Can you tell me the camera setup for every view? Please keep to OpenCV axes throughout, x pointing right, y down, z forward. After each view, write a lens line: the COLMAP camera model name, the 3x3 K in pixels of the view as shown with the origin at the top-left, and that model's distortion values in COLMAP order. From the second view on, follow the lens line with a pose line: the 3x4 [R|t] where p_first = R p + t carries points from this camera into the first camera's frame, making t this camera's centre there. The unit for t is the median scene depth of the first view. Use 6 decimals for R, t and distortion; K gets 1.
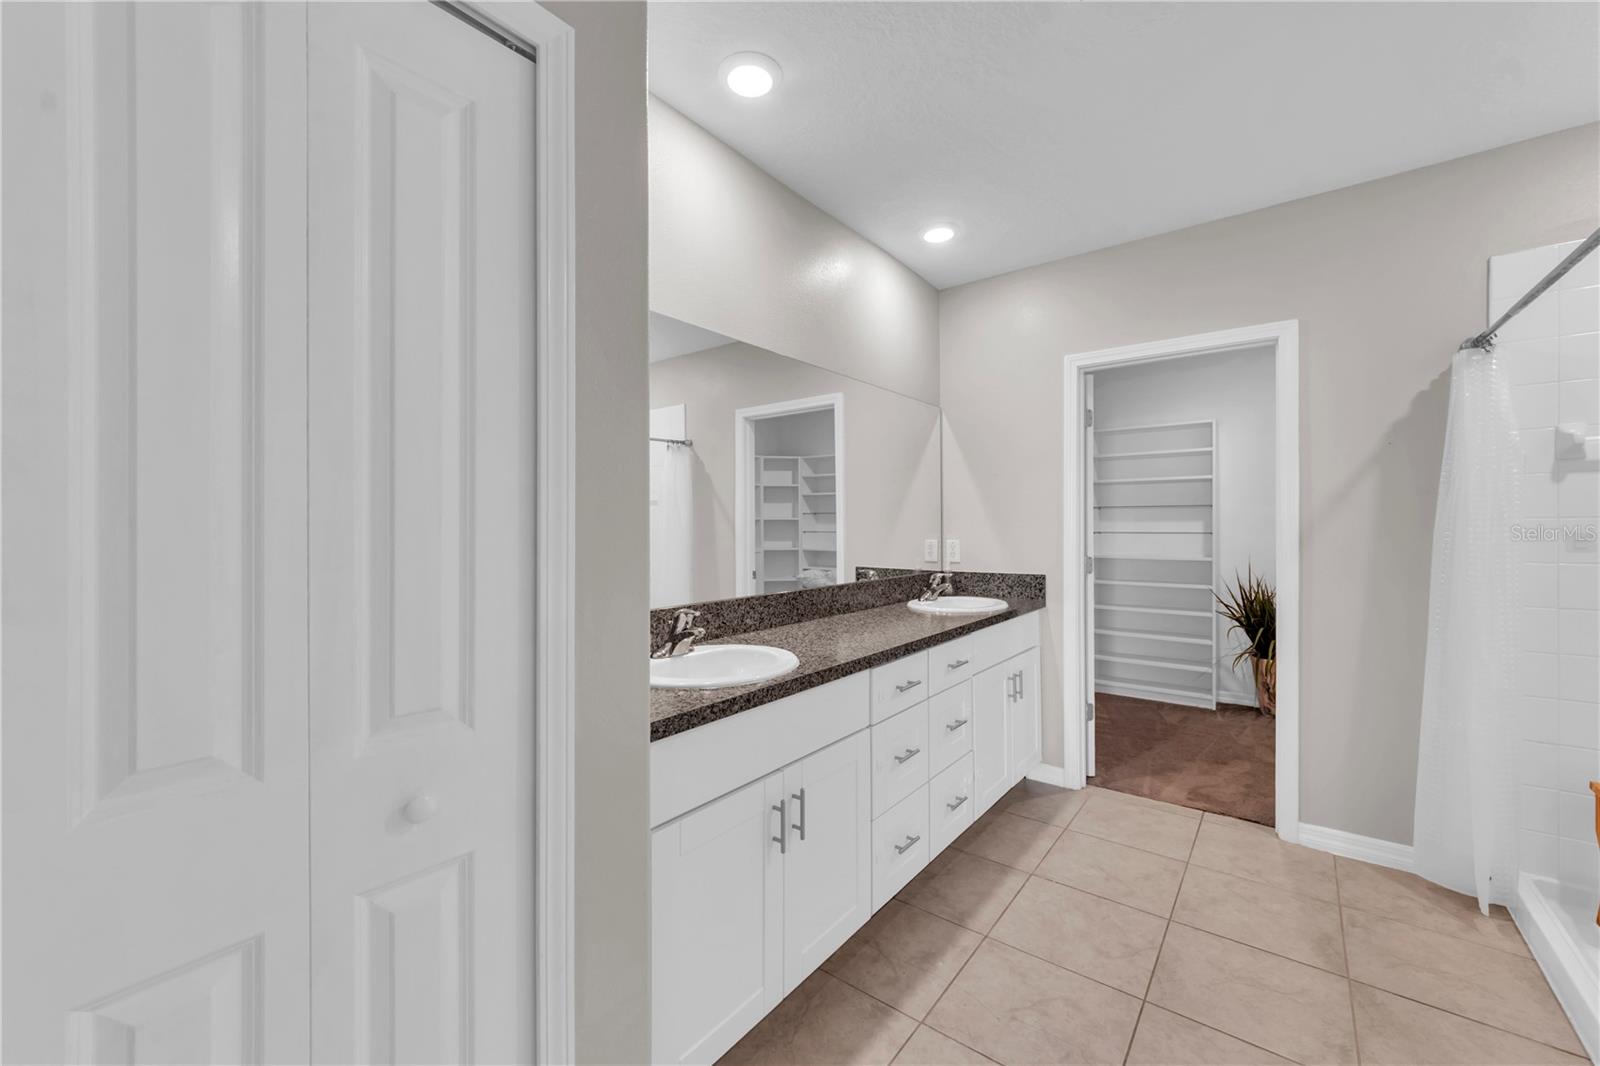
lens RADIAL K [[630.2, 0, 785.7], [0, 630.2, 530.3], [0, 0, 1]] dist [-0.001103, 0.000005]
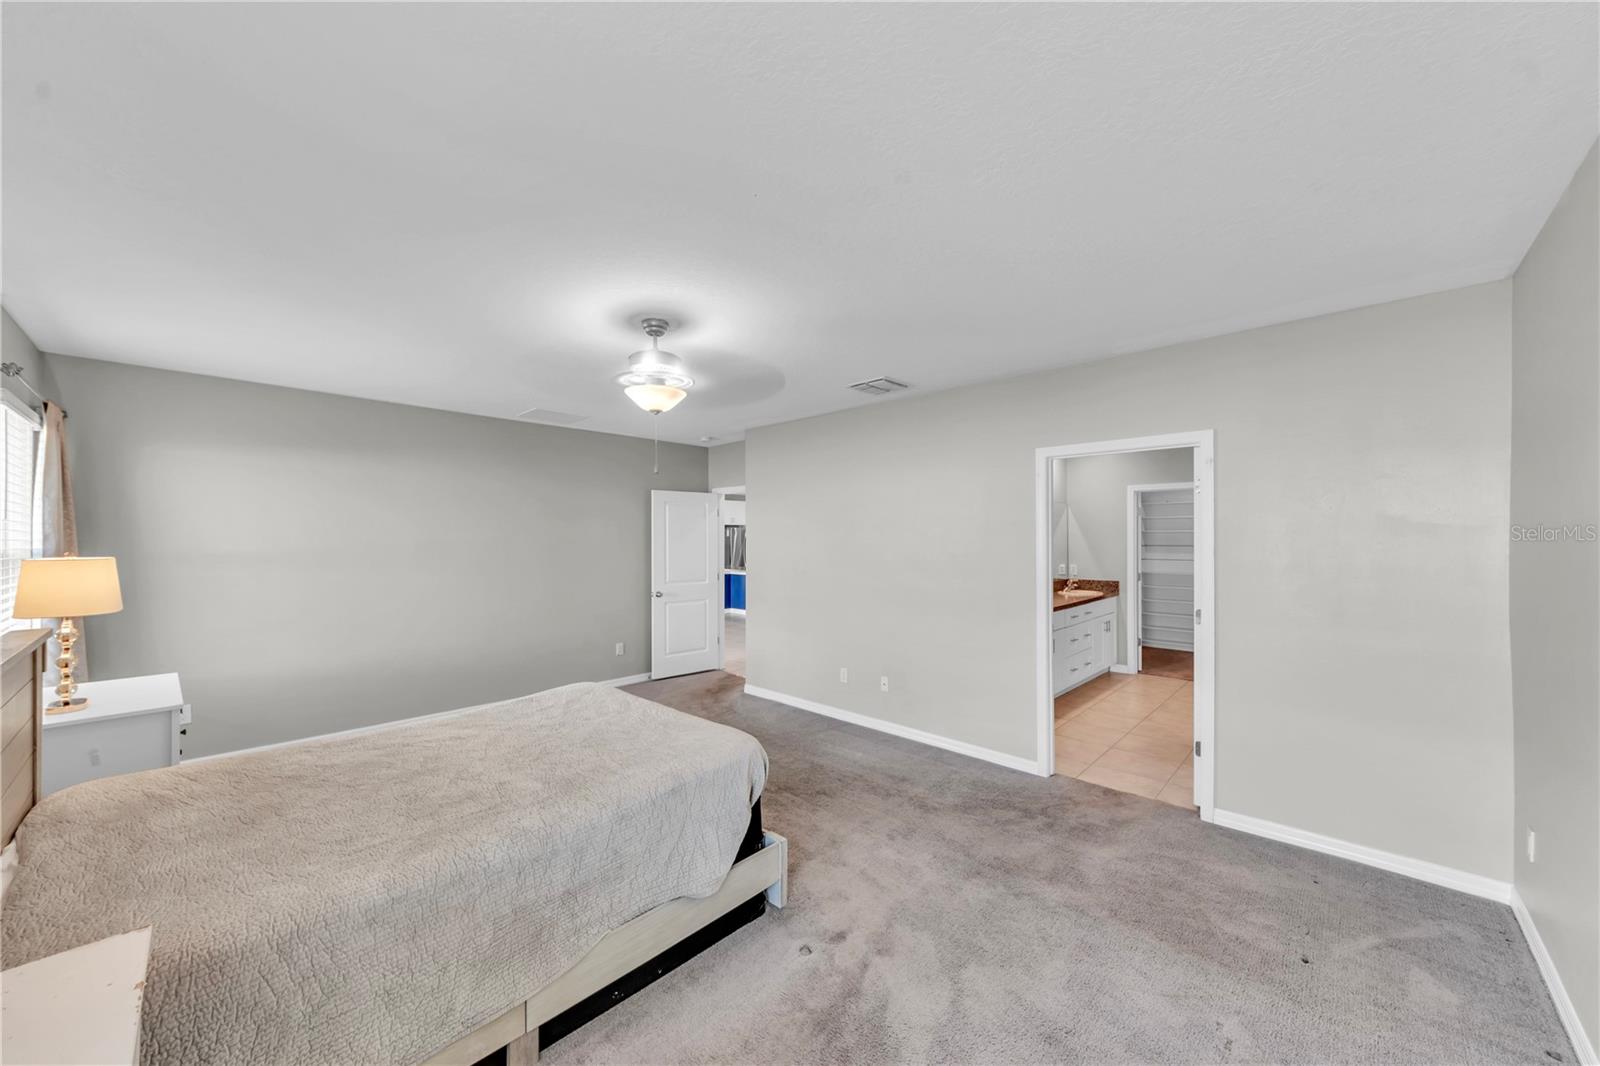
lens RADIAL K [[630.2, 0, 768.3], [0, 630.2, 534.5], [0, 0, 1]] dist [-0.001103, 0.000005]
pose [[0.996301, 0.004368, -0.085821, -0.695330], [-0.004419, 0.999990, -0.000402, -0.096644], [0.085818, 0.000780, 0.996311, -1.462008]]
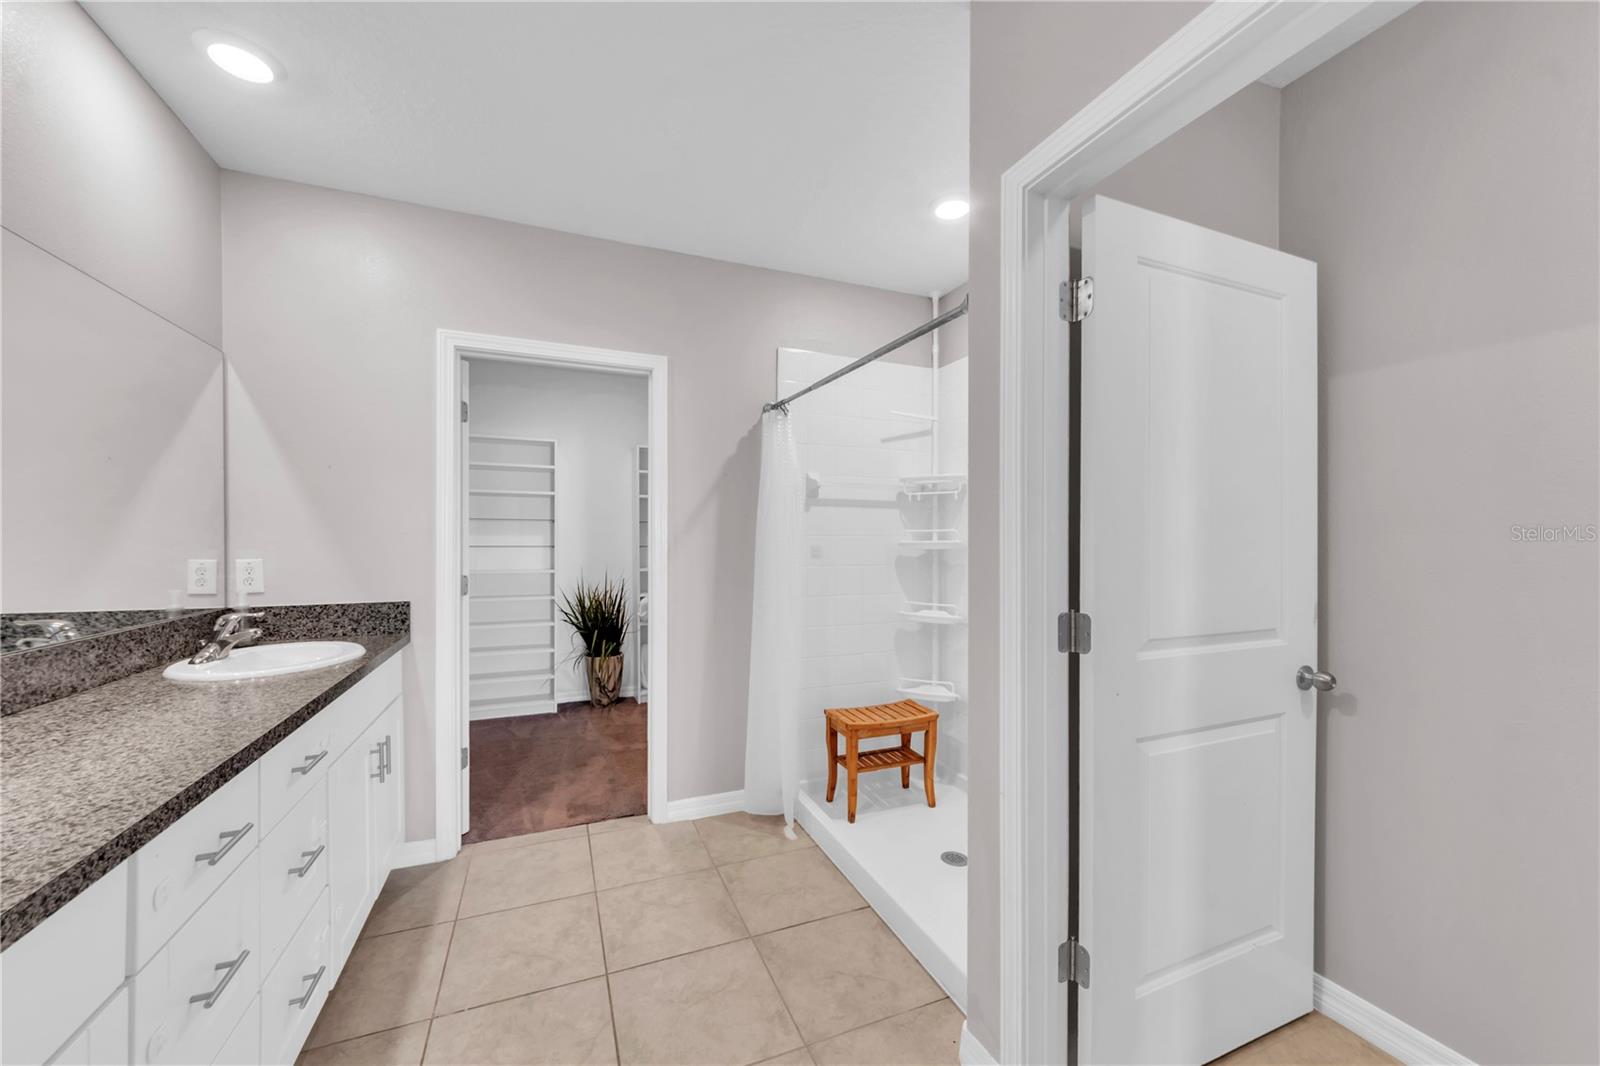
lens RADIAL K [[601.7, 0, 812.4], [0, 601.7, 543.4], [0, 0, 1]] dist [0.006120, -0.001073]
pose [[0.477896, -0.000092, 0.878416, -0.008628], [-0.000197, 1.000000, 0.000212, -0.001573], [-0.878416, -0.000274, 0.477896, 0.213499]]
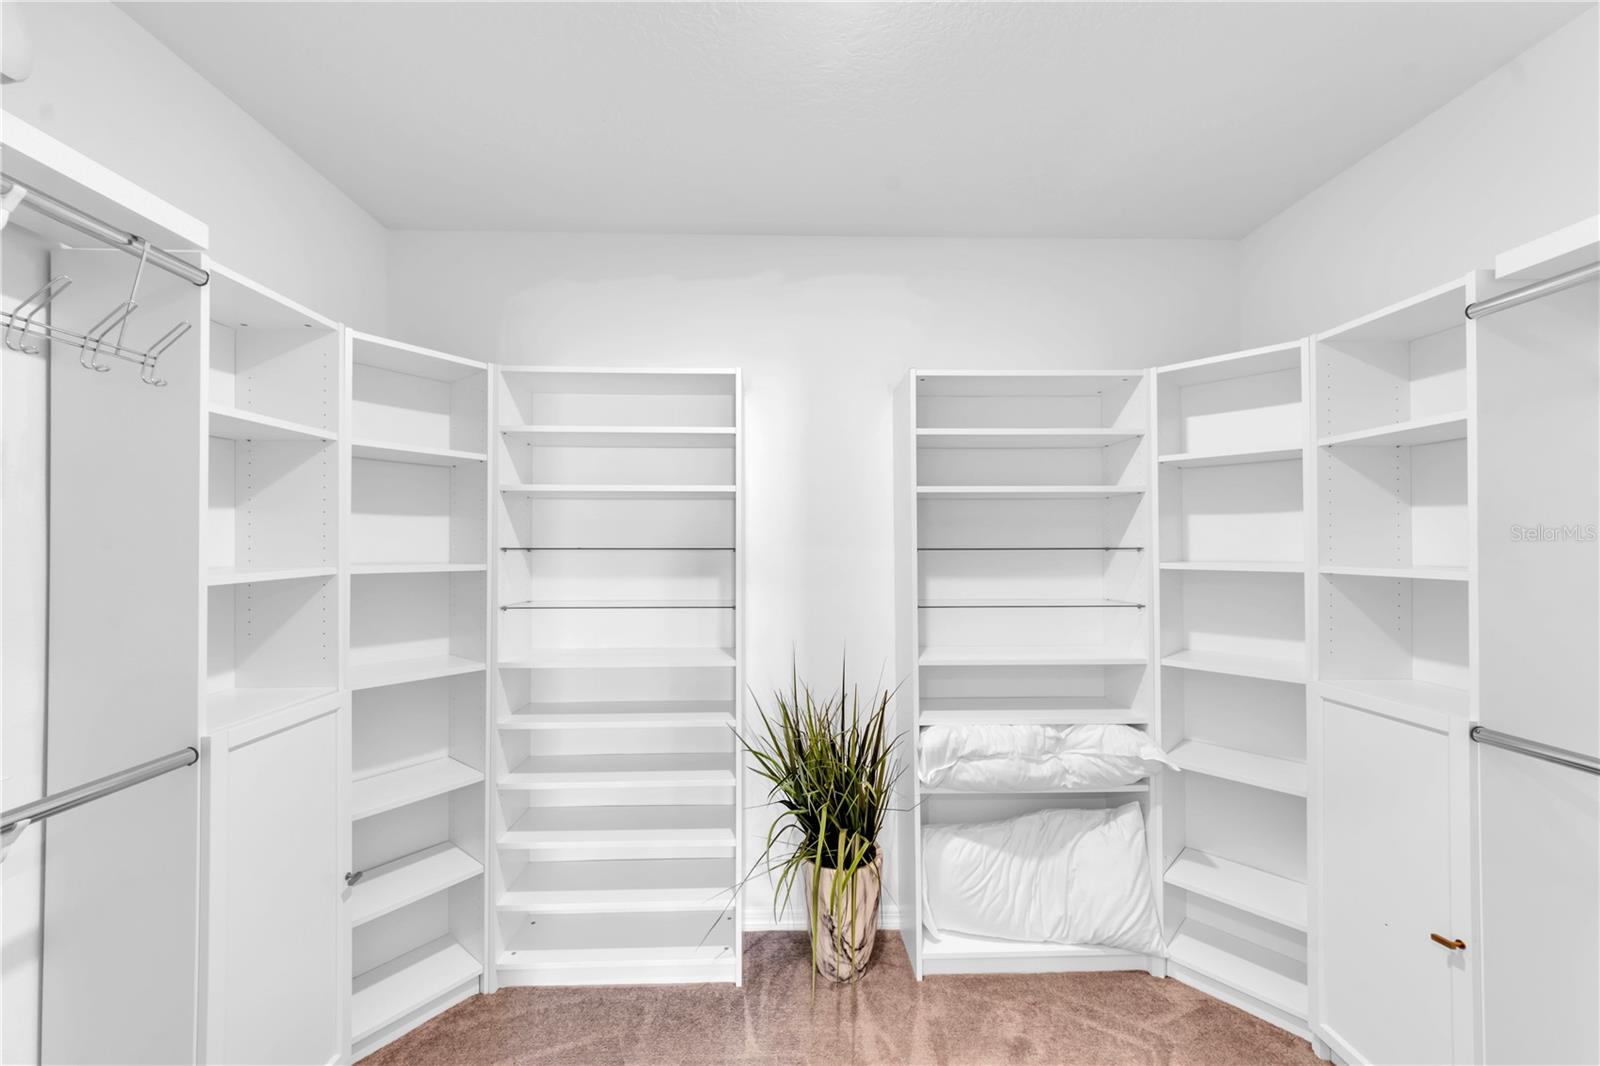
lens RADIAL K [[630.2, 0, 796.3], [0, 630.2, 531.5], [0, 0, 1]] dist [-0.001103, 0.000005]
pose [[0.759356, 0.005504, 0.650652, 0.635598], [0.003121, 0.999922, -0.012102, -0.073091], [-0.650668, 0.011221, 0.759280, 0.962251]]
